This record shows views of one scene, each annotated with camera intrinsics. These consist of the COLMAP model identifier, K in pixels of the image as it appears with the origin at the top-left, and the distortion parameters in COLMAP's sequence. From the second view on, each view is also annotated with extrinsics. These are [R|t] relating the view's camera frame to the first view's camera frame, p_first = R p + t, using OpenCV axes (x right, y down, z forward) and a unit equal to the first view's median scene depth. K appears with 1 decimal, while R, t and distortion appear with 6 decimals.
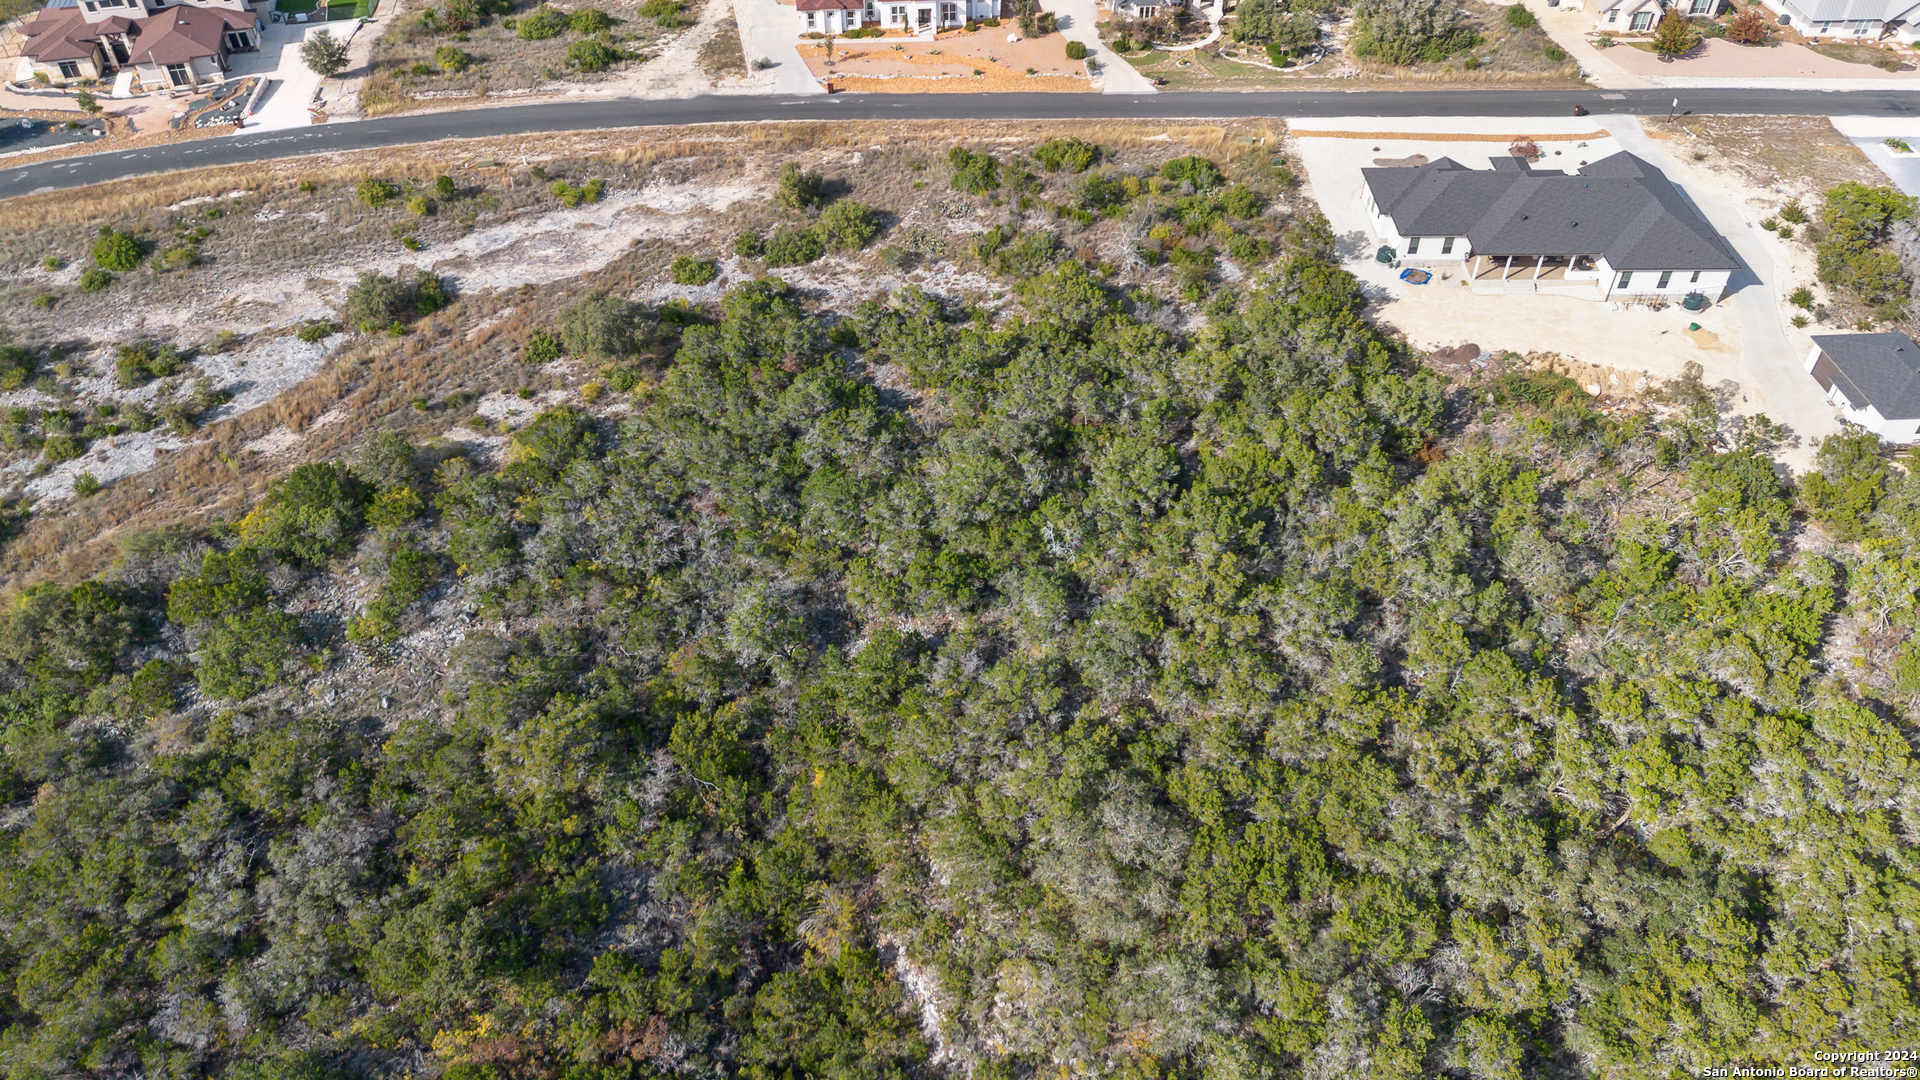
lens RADIAL K [[1367.5, 0, 971.6], [0, 1367.5, 530.4], [0, 0, 1]] dist [0.063089, -0.054978]
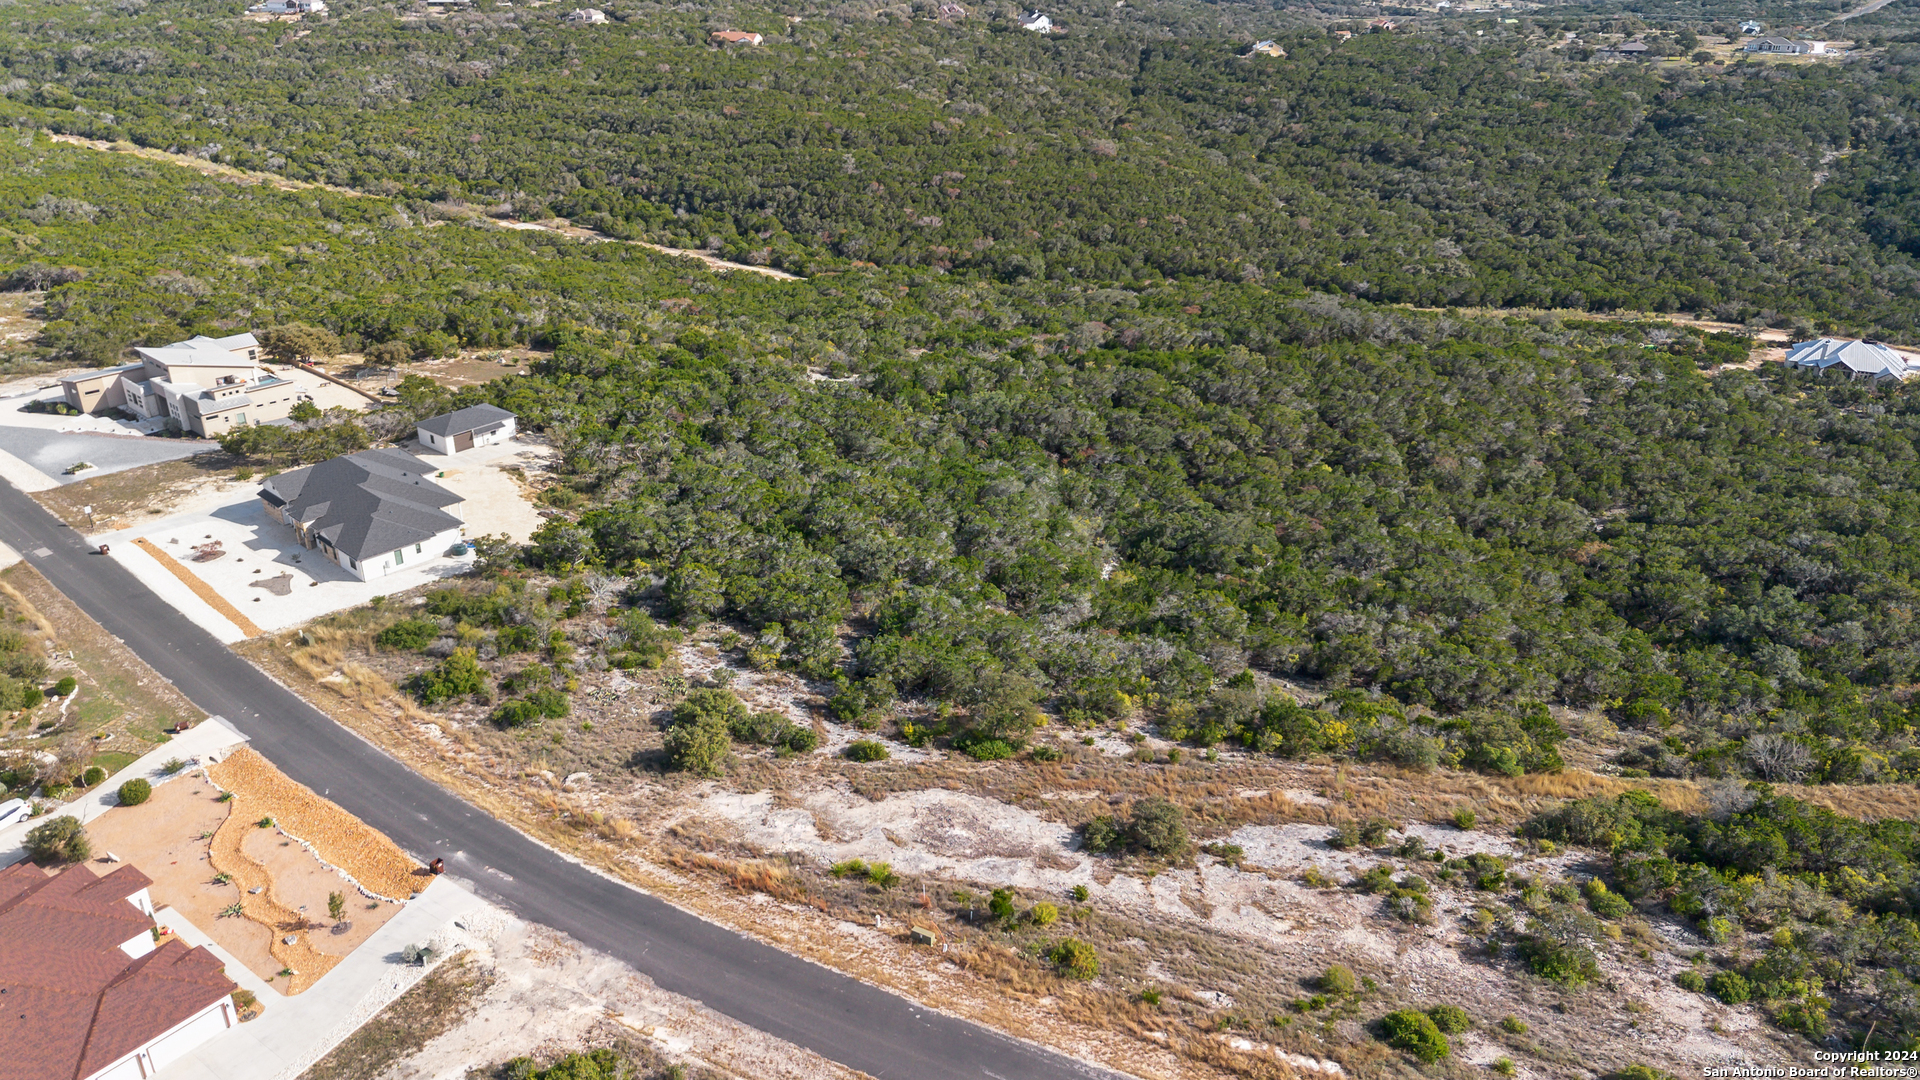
lens RADIAL K [[1389.4, 0, 970.8], [0, 1389.4, 535.3], [0, 0, 1]] dist [0.063818, -0.056472]
pose [[-0.735827, -0.286479, 0.613587, -0.820259], [0.449323, 0.471349, 0.758907, -0.978026], [-0.506624, 0.834123, -0.218110, 1.065086]]
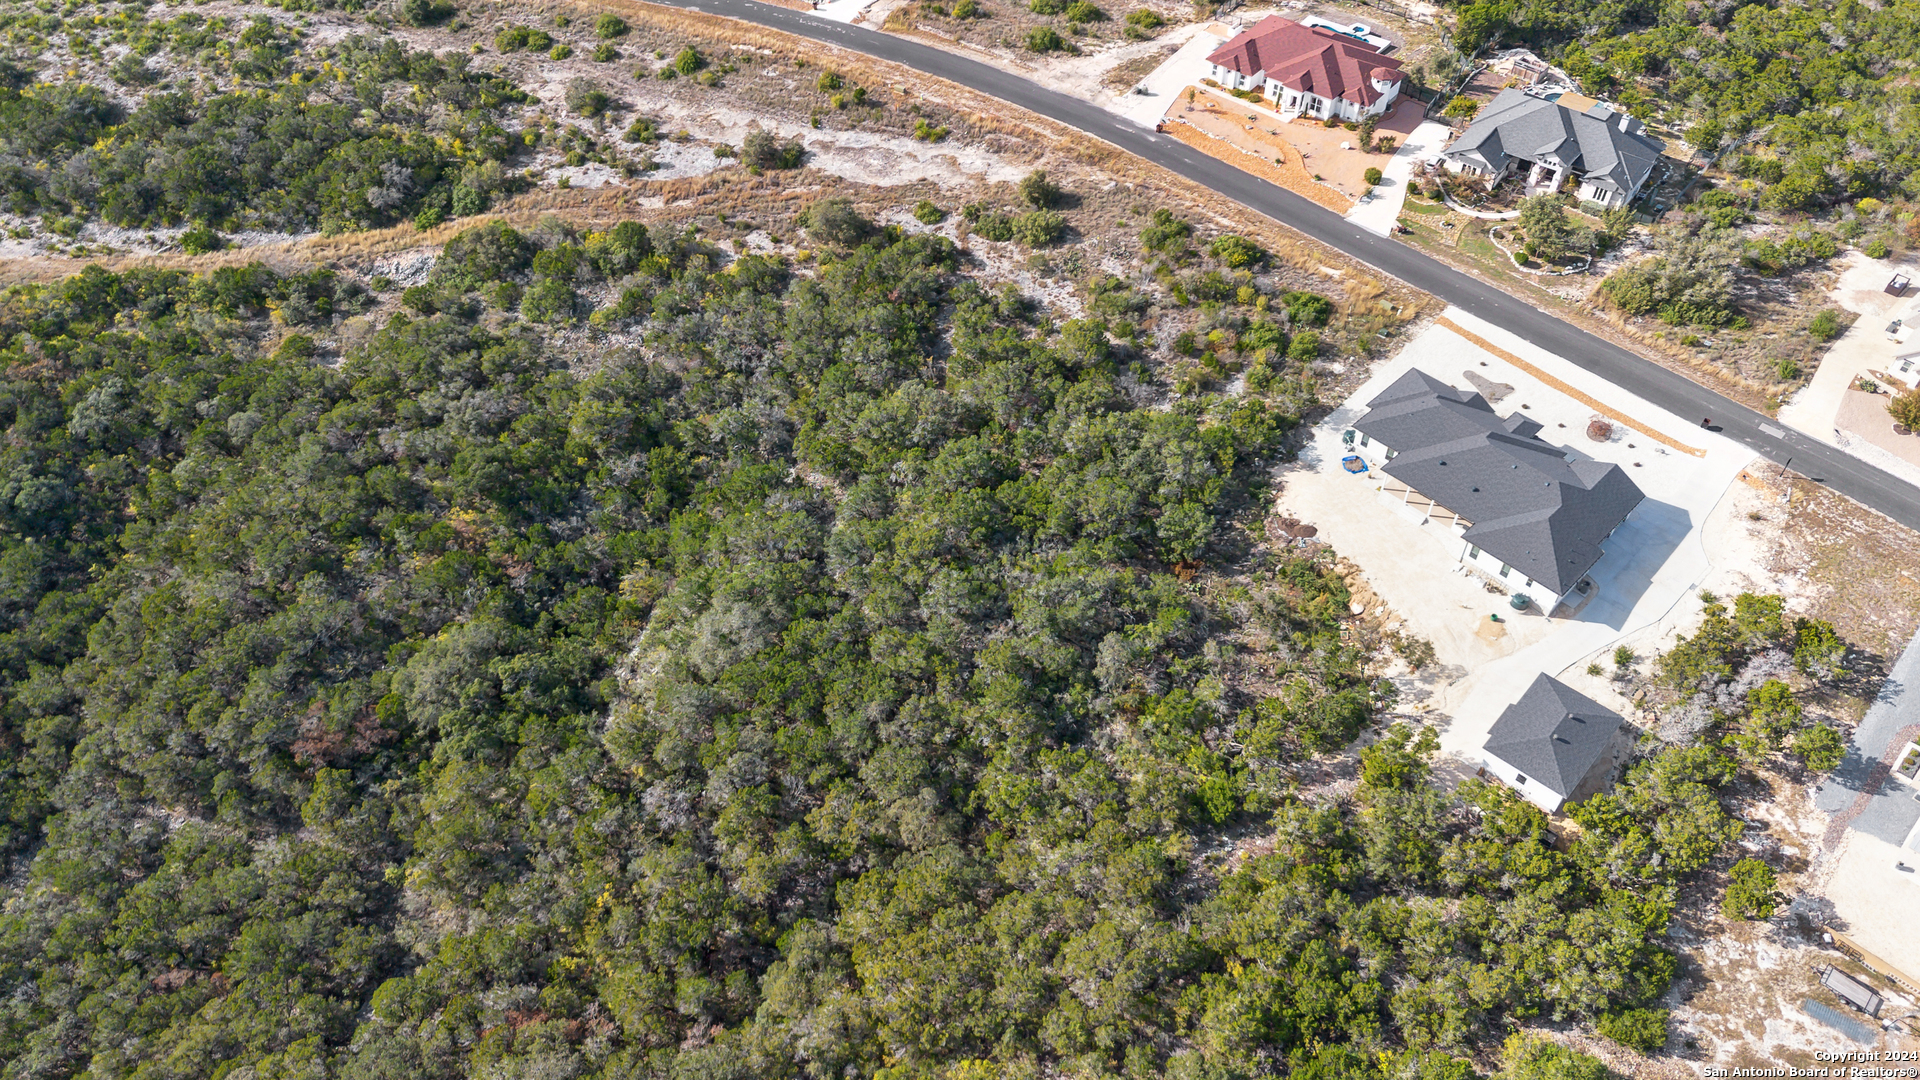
lens RADIAL K [[1389.4, 0, 970.8], [0, 1389.4, 535.3], [0, 0, 1]] dist [0.063818, -0.056472]
pose [[0.704087, 0.515429, -0.488461, 0.721209], [-0.471653, 0.853659, 0.220930, -0.247246], [0.530853, 0.074830, 0.844154, -0.179232]]
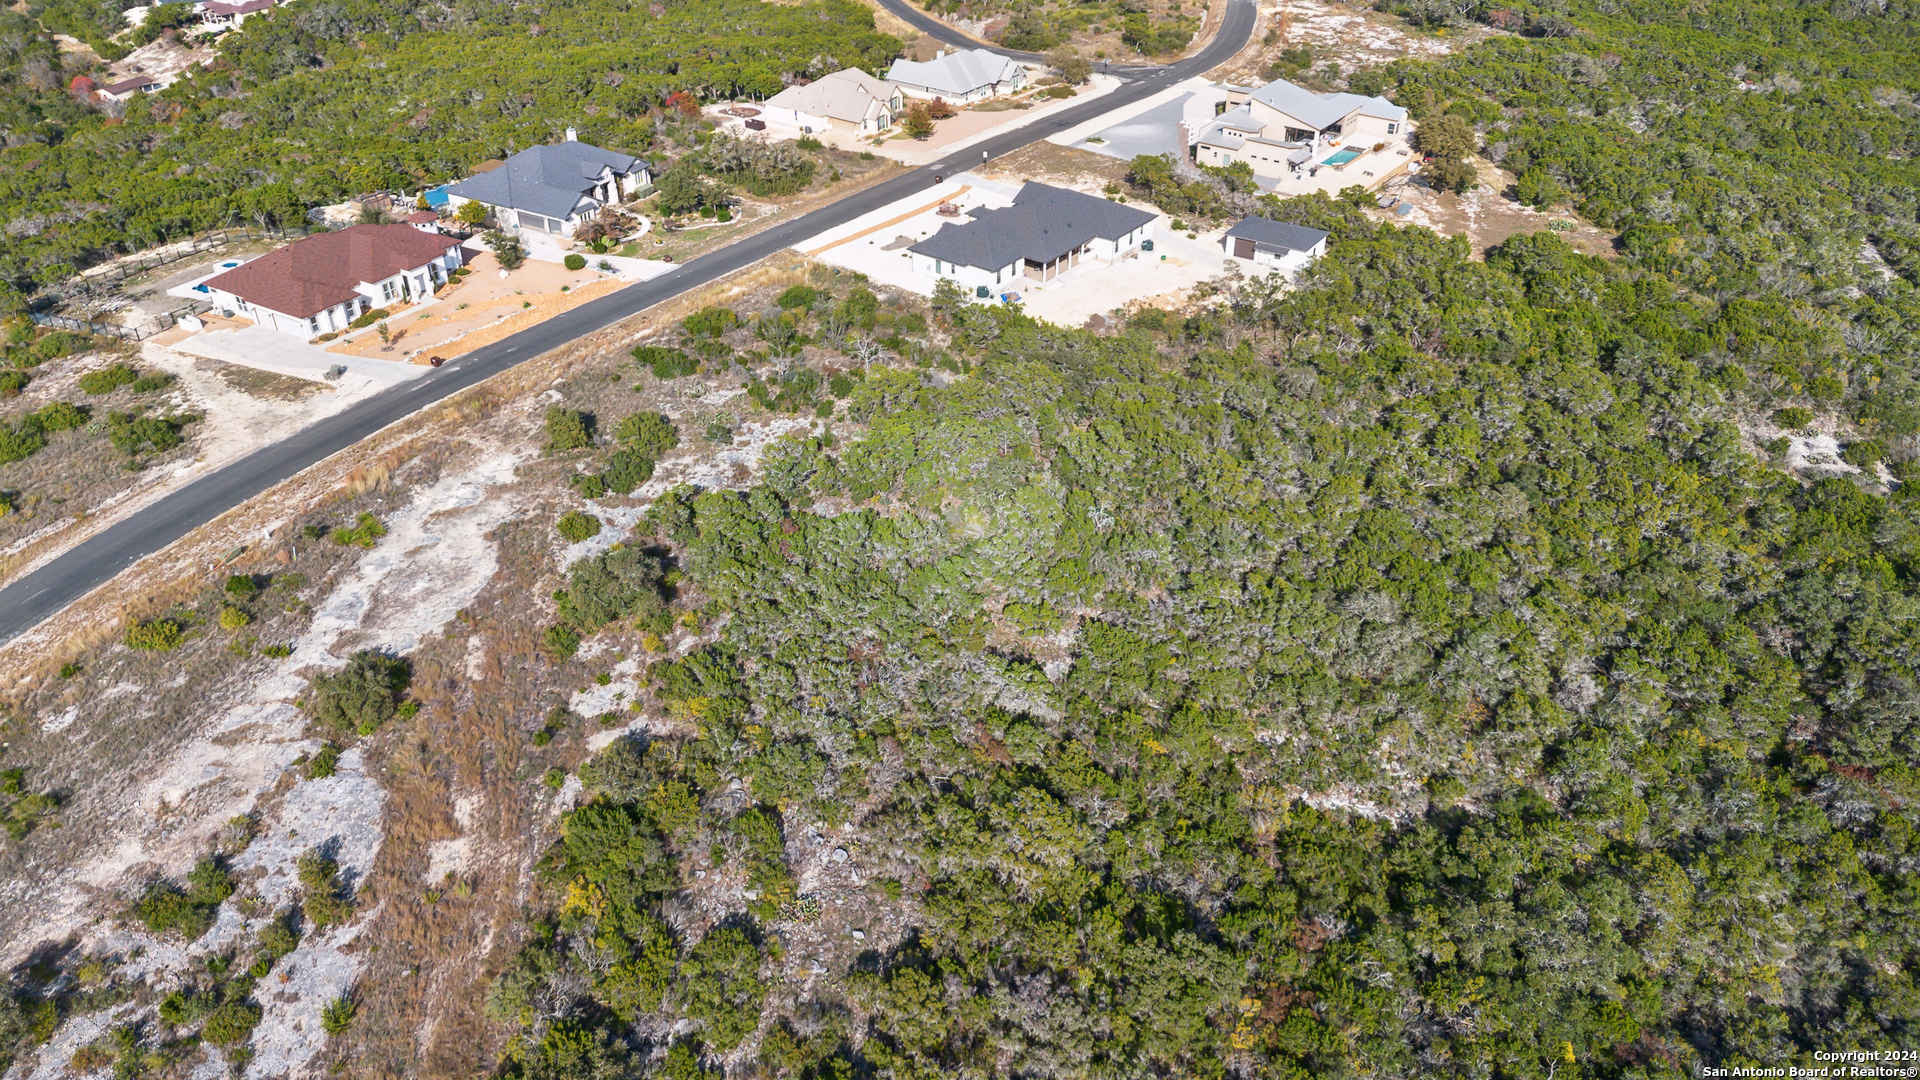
lens RADIAL K [[1389.4, 0, 970.8], [0, 1389.4, 535.3], [0, 0, 1]] dist [0.063818, -0.056472]
pose [[0.602787, -0.434449, 0.669255, -0.707473], [0.532081, 0.843910, 0.068590, -0.105676], [-0.594590, 0.314753, 0.739860, 0.112097]]
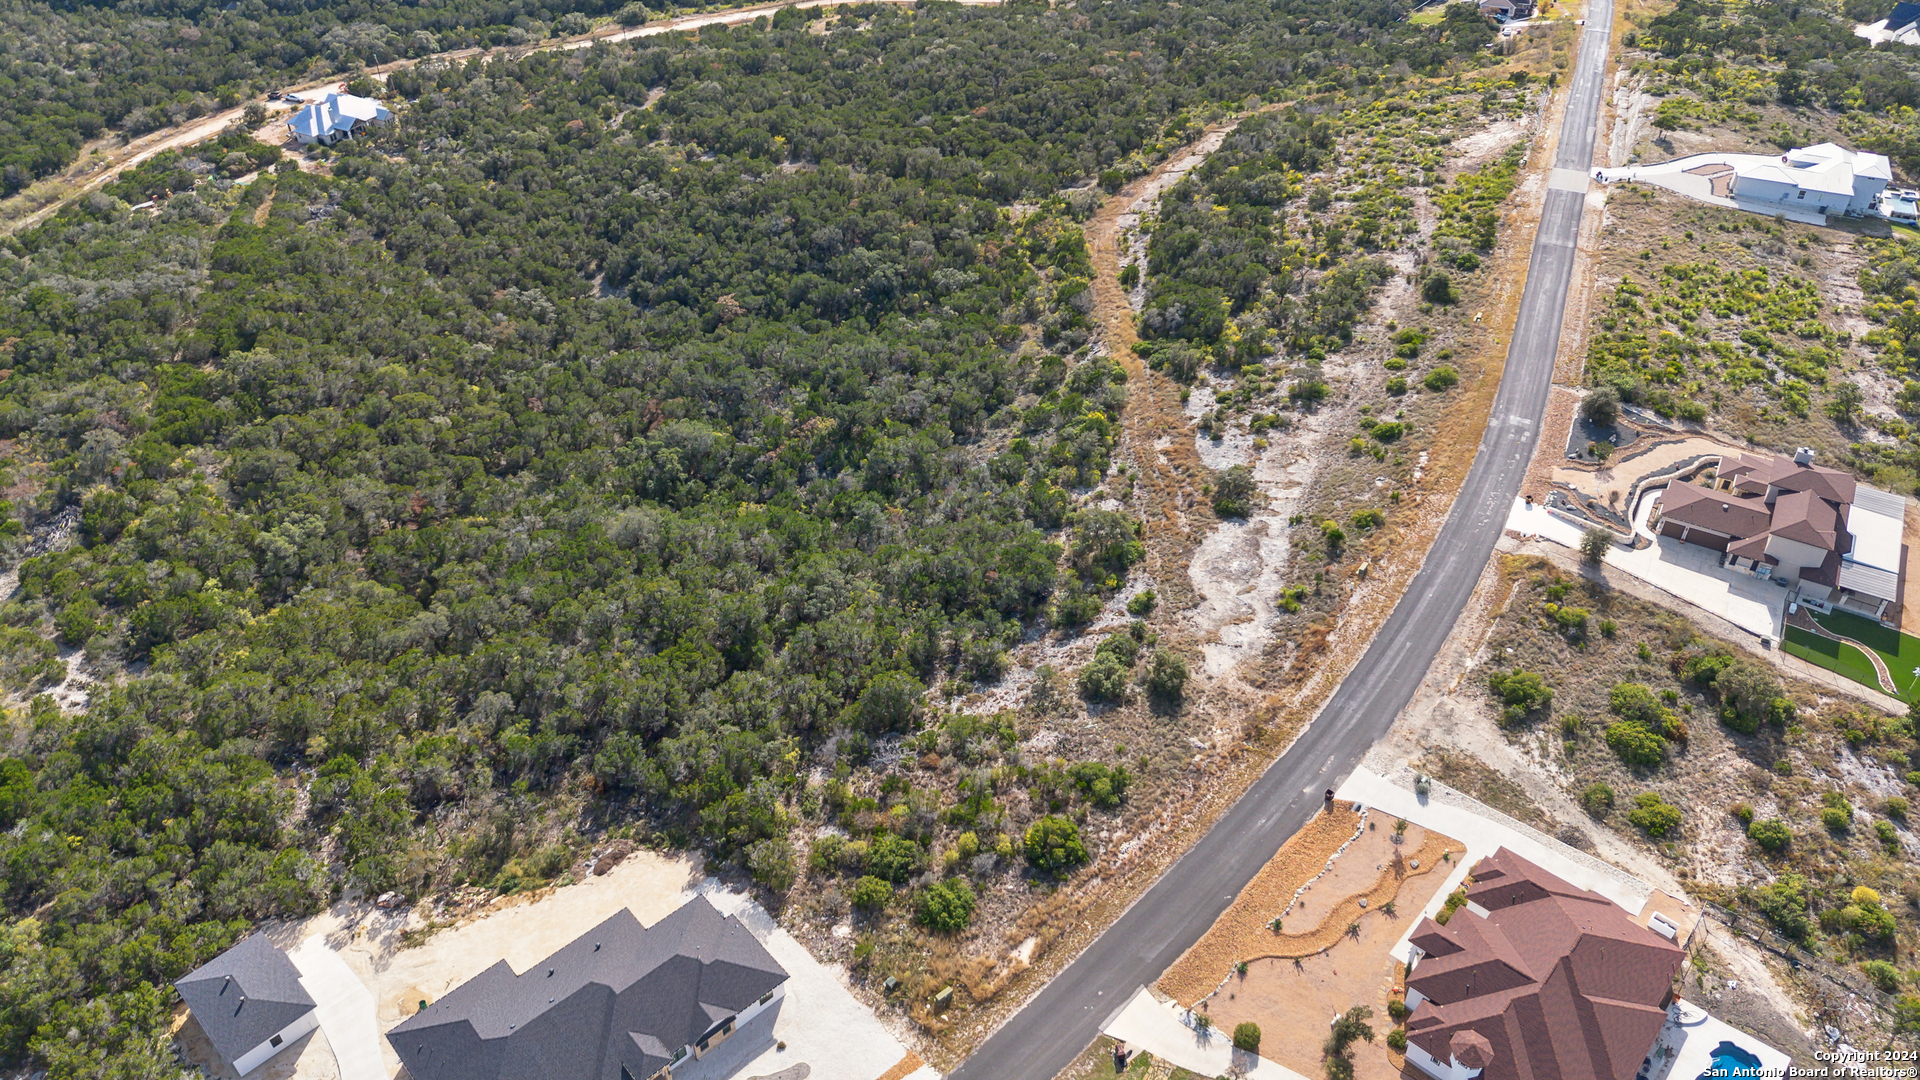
lens RADIAL K [[1401.8, 0, 971.0], [0, 1401.8, 515.5], [0, 0, 1]] dist [0.093058, -0.148648]
pose [[-0.736263, 0.411599, -0.537125, 0.622257], [-0.452172, 0.291285, 0.843026, -1.301480], [0.503445, 0.863562, -0.028349, 0.895948]]
